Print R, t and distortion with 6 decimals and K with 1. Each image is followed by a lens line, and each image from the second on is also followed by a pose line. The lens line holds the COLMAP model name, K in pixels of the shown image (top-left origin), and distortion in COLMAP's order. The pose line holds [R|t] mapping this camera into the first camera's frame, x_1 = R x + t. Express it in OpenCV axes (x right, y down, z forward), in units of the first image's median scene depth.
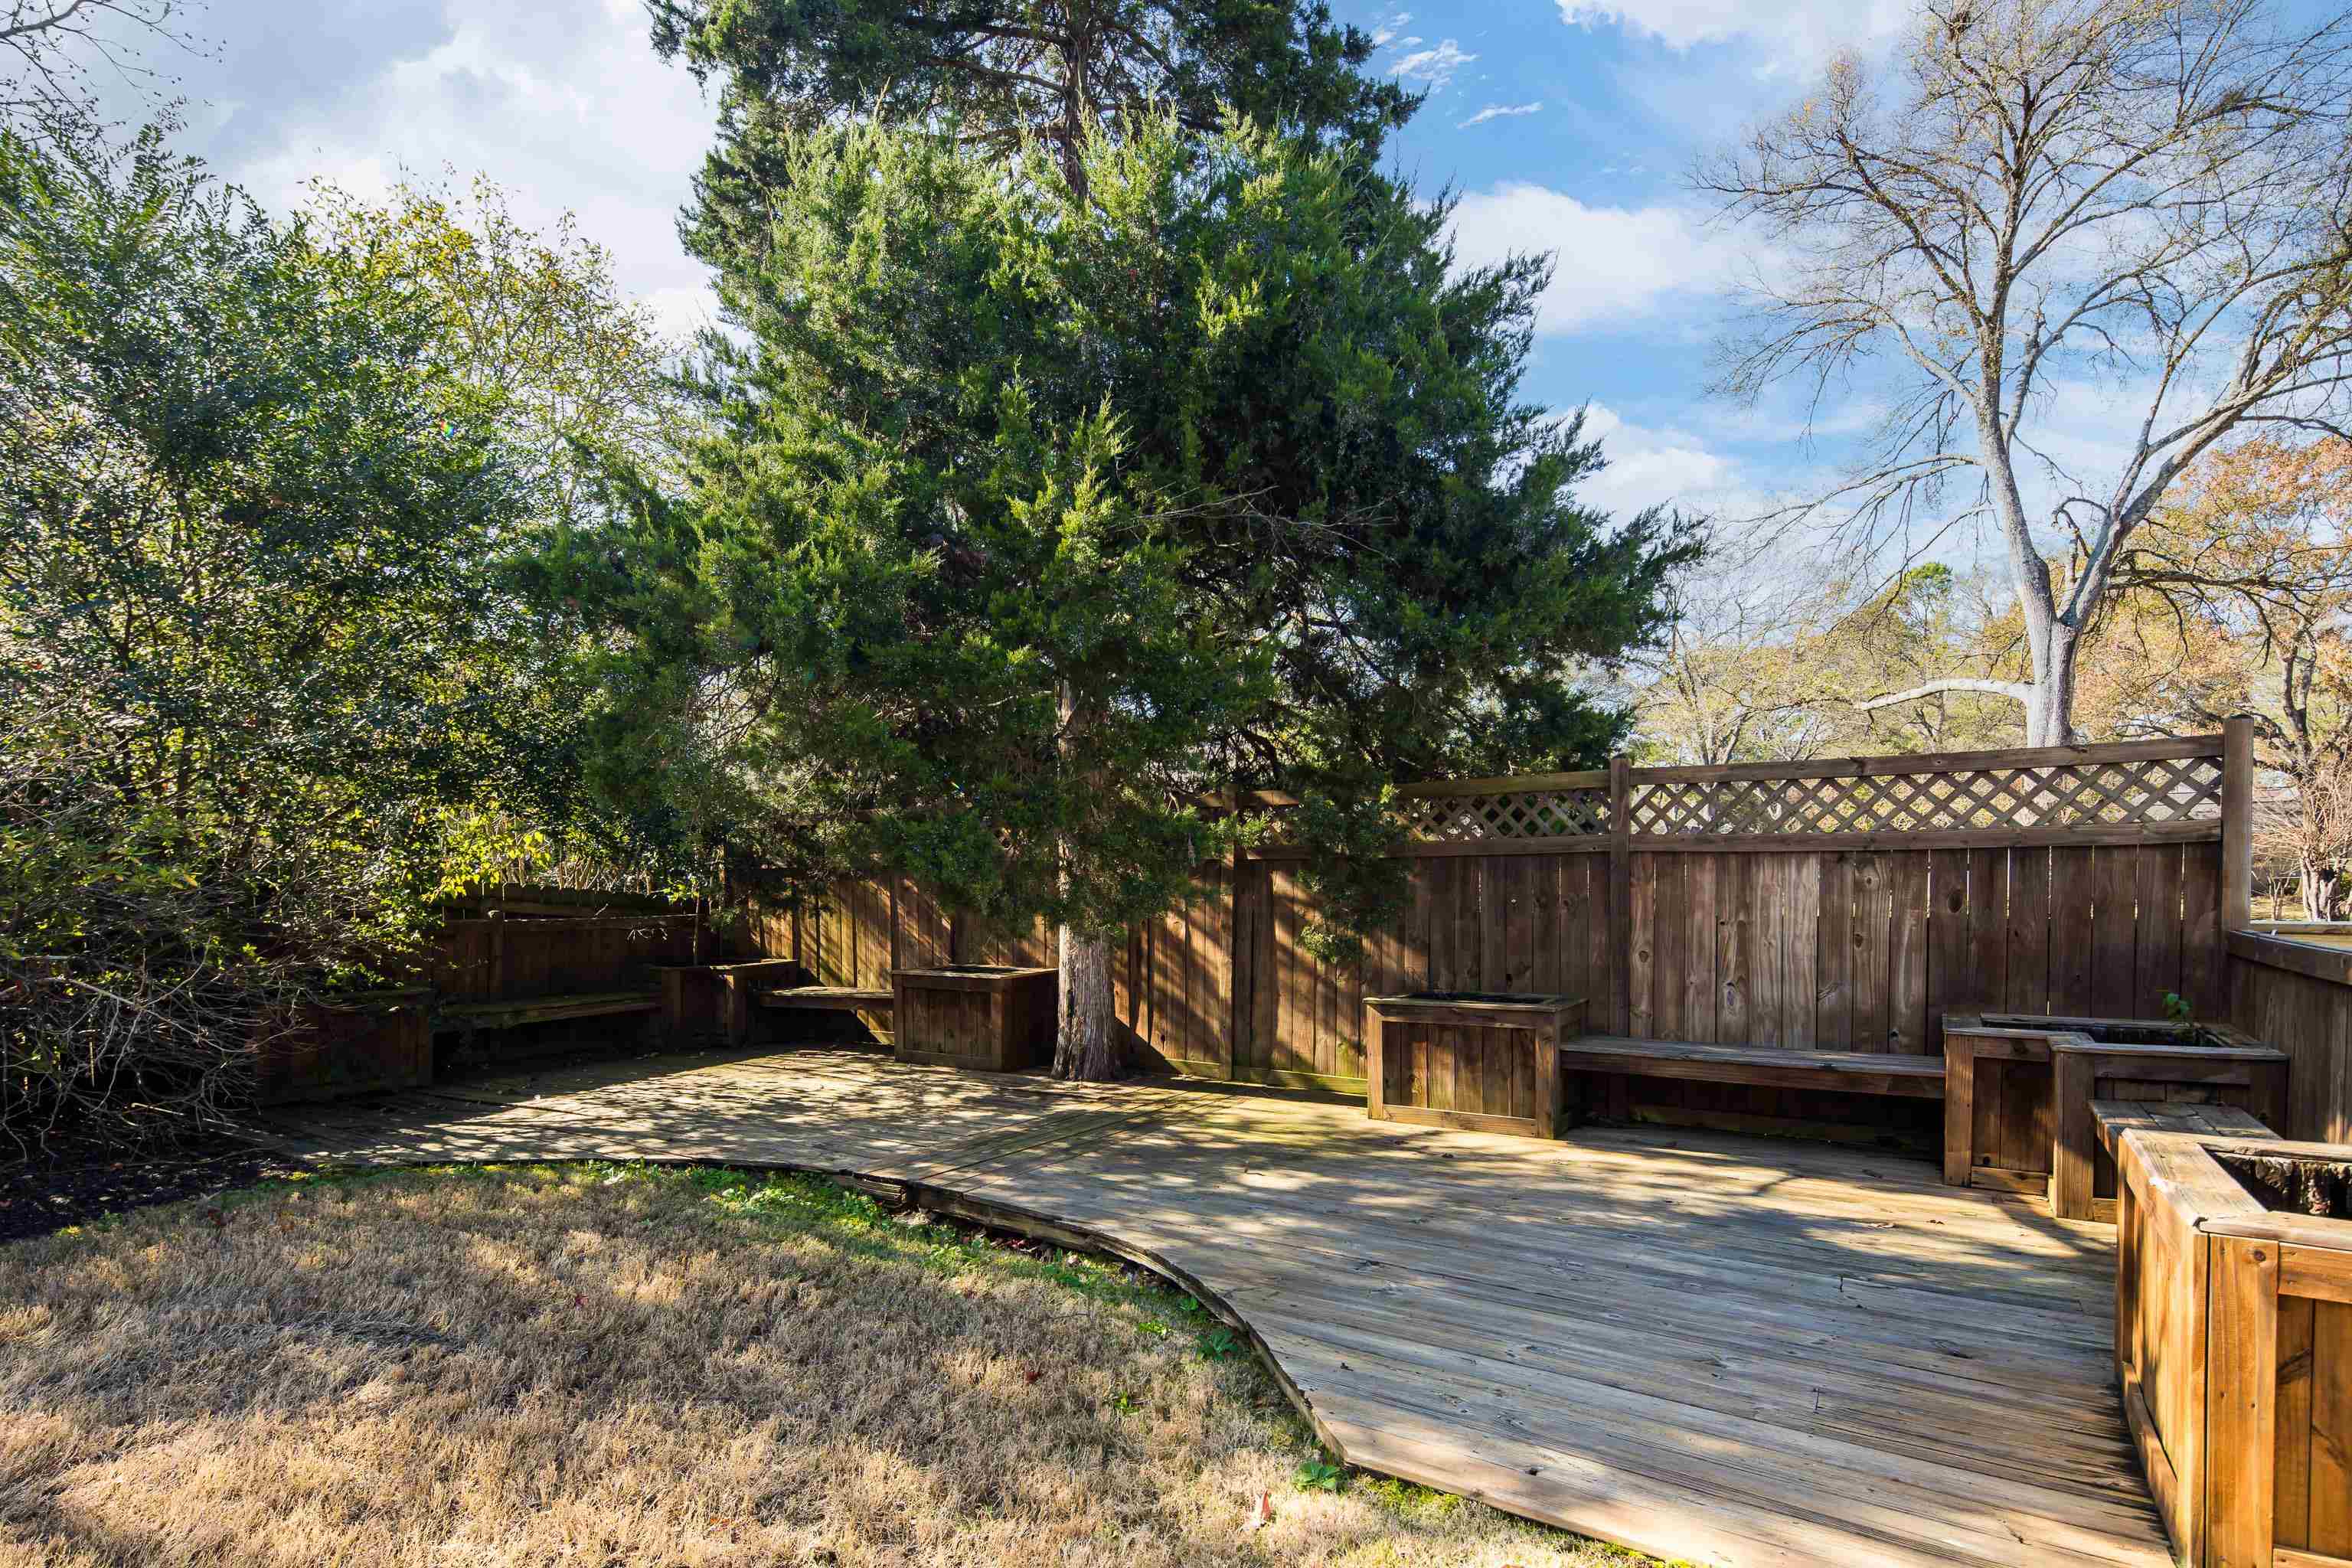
lens RADIAL K [[1100.0, 0, 1171.3], [0, 1100.0, 917.7], [0, 0, 1]] dist [0.002731, 0.000022]
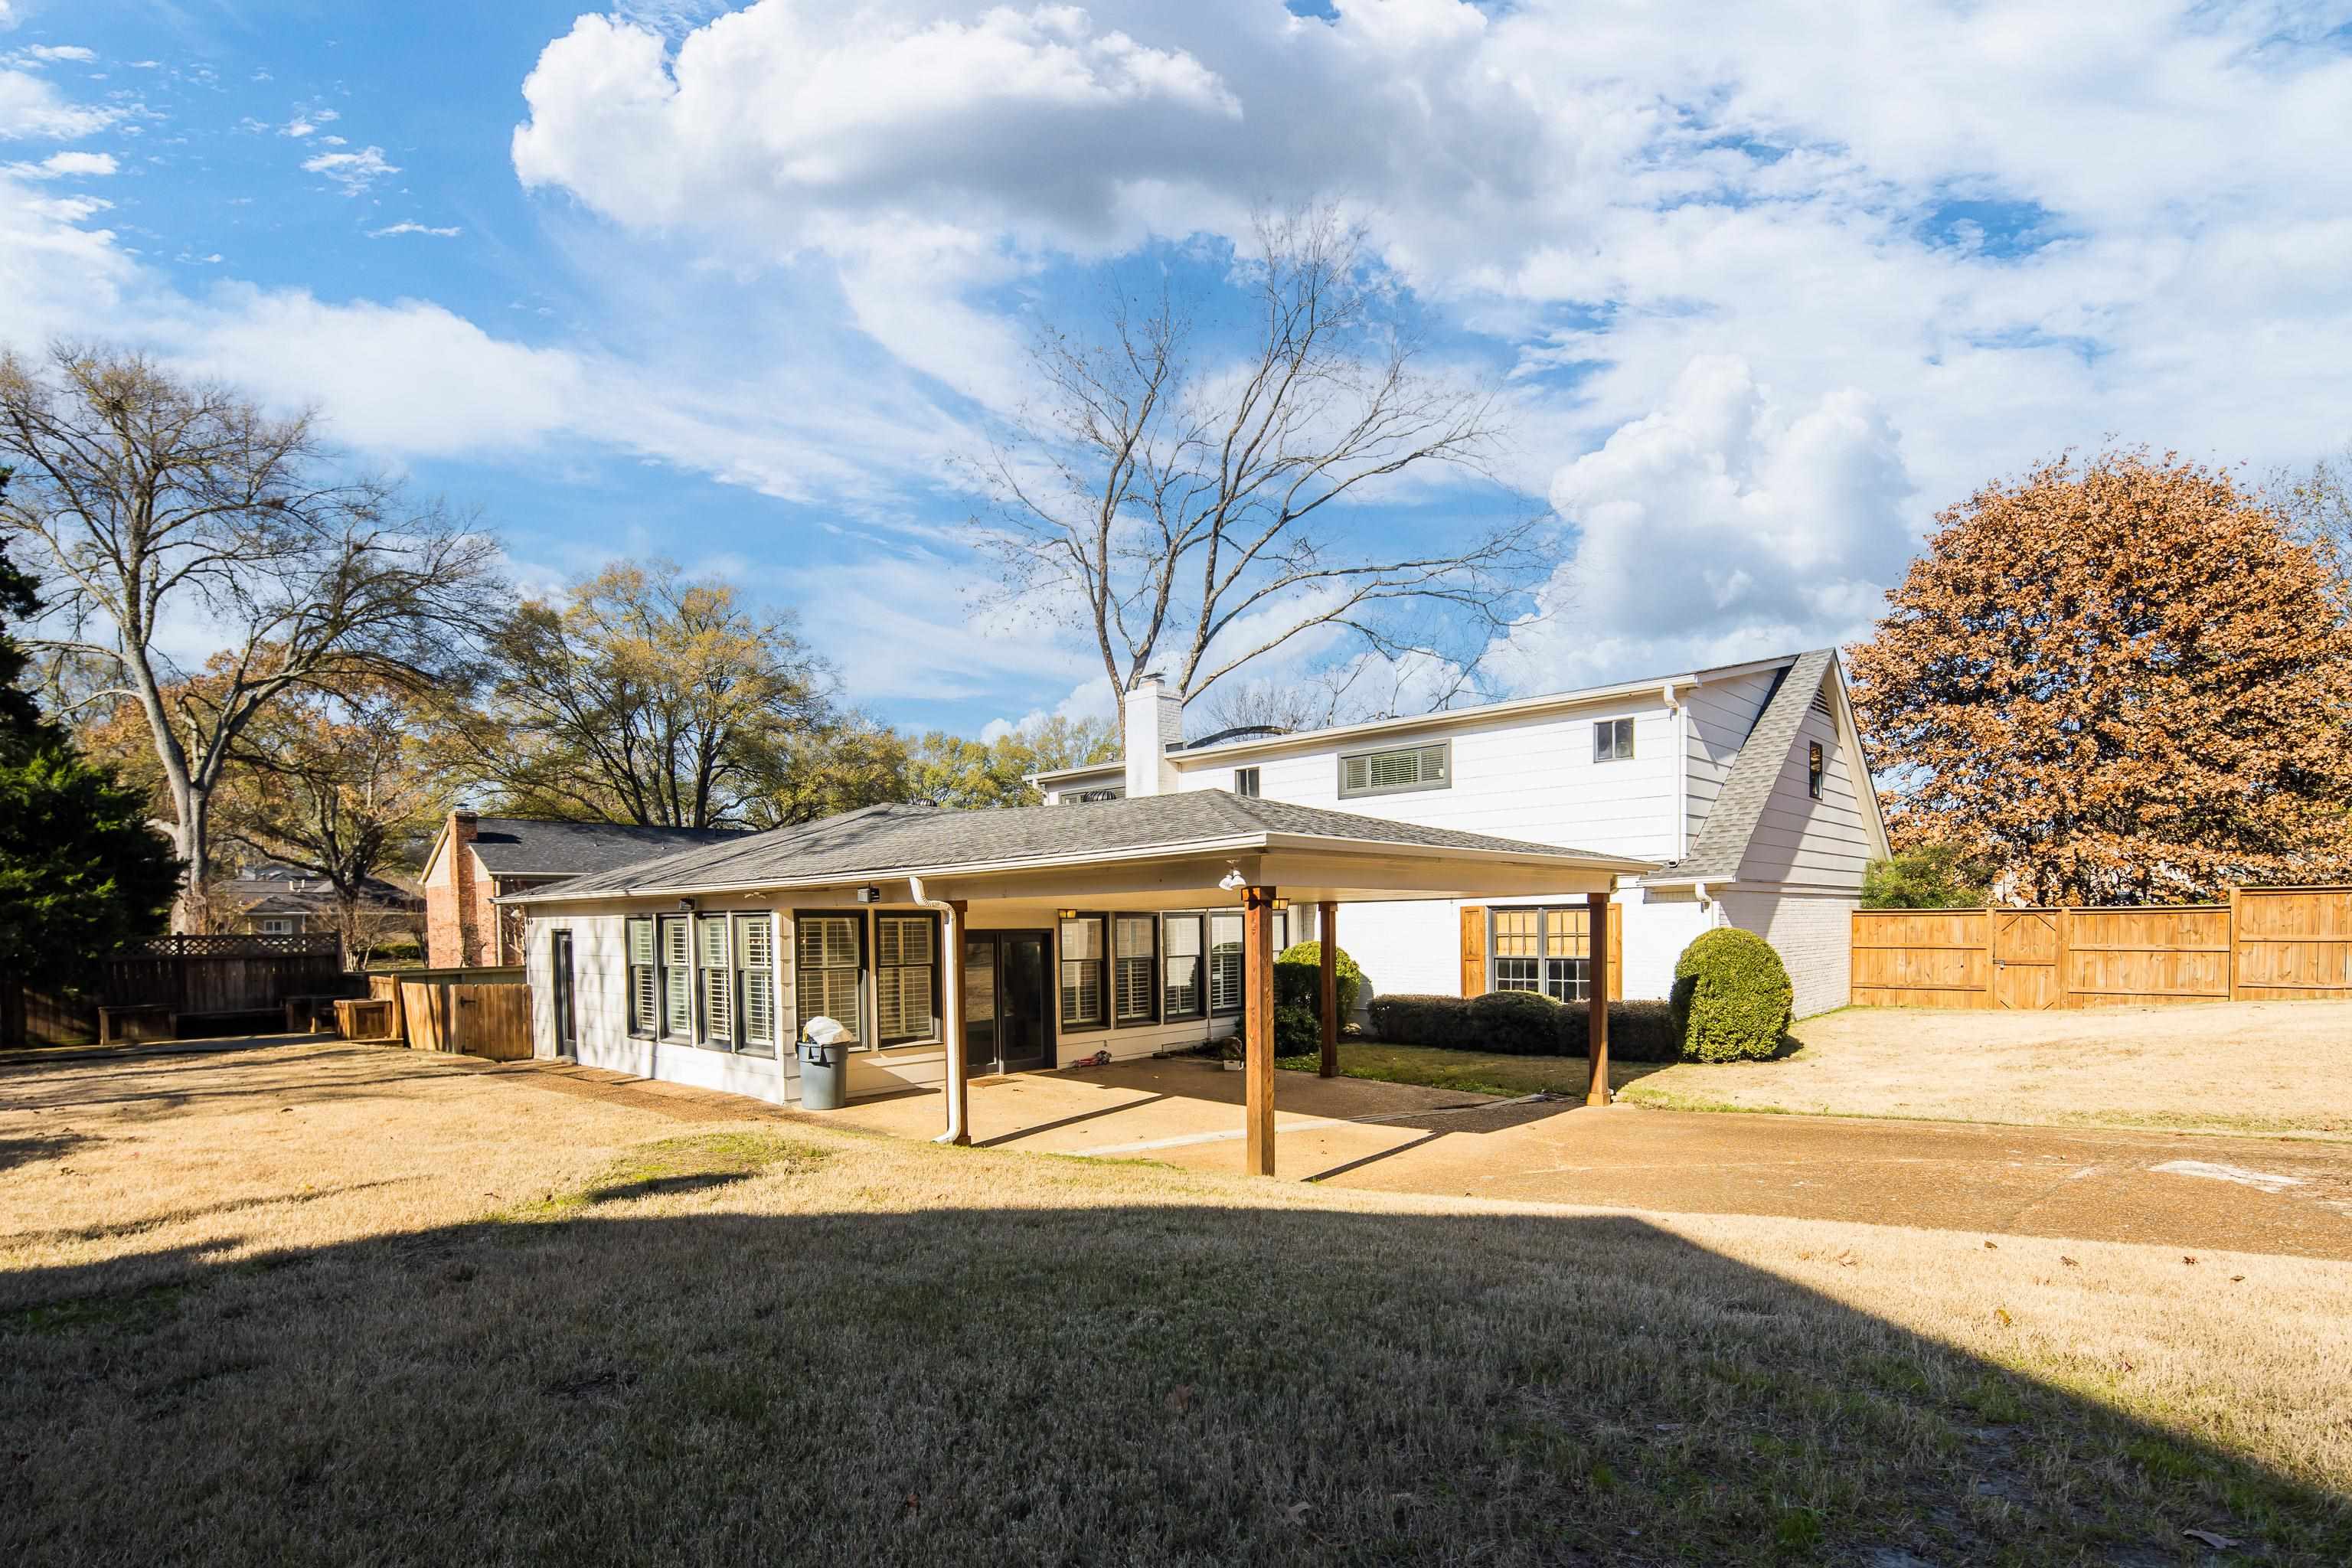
lens RADIAL K [[1137.9, 0, 1163.6], [0, 1137.9, 962.4], [0, 0, 1]] dist [0.008835, -0.004724]
pose [[0.145334, -0.028598, 0.988969, -0.566844], [0.049736, 0.998530, 0.021566, 0.005512], [-0.988132, 0.046053, 0.146543, -0.541750]]
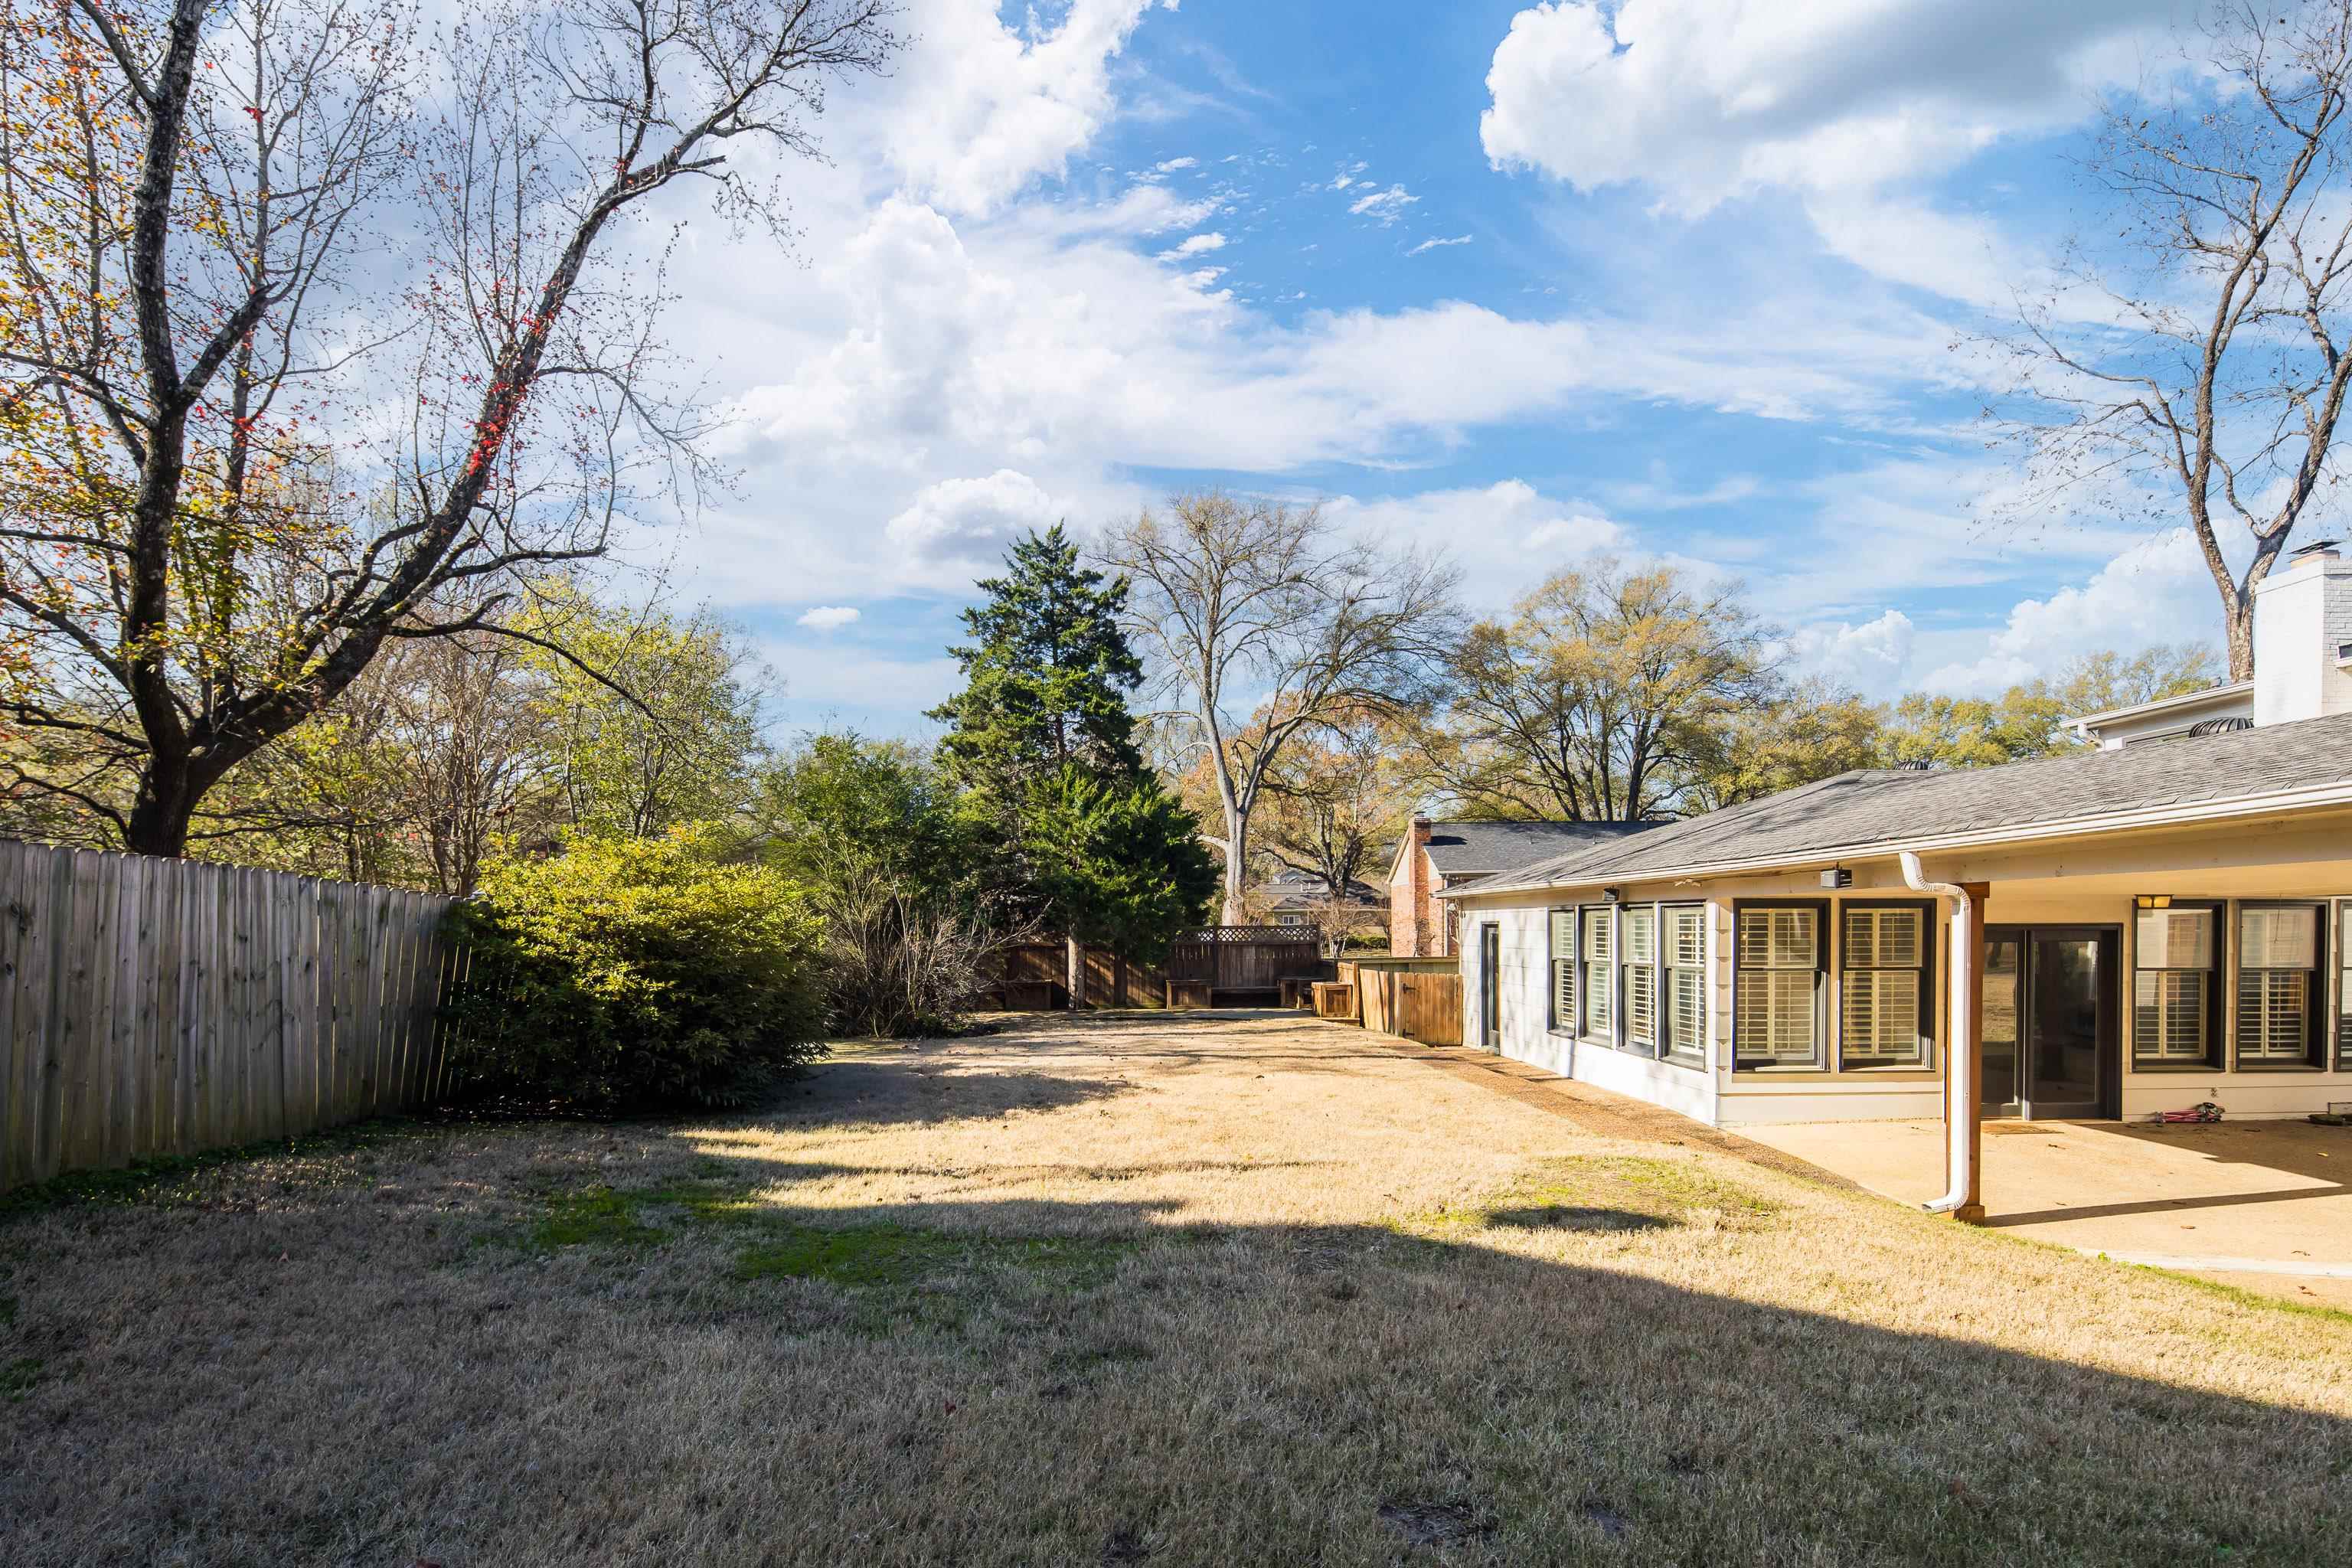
lens RADIAL K [[1137.6, 0, 1164.7], [0, 1137.6, 950.4], [0, 0, 1]] dist [0.003785, -0.000934]
pose [[0.795693, -0.009325, 0.605628, -0.524697], [0.023473, 0.999605, -0.015449, 0.005854], [-0.605245, 0.026509, 0.795598, -0.519664]]
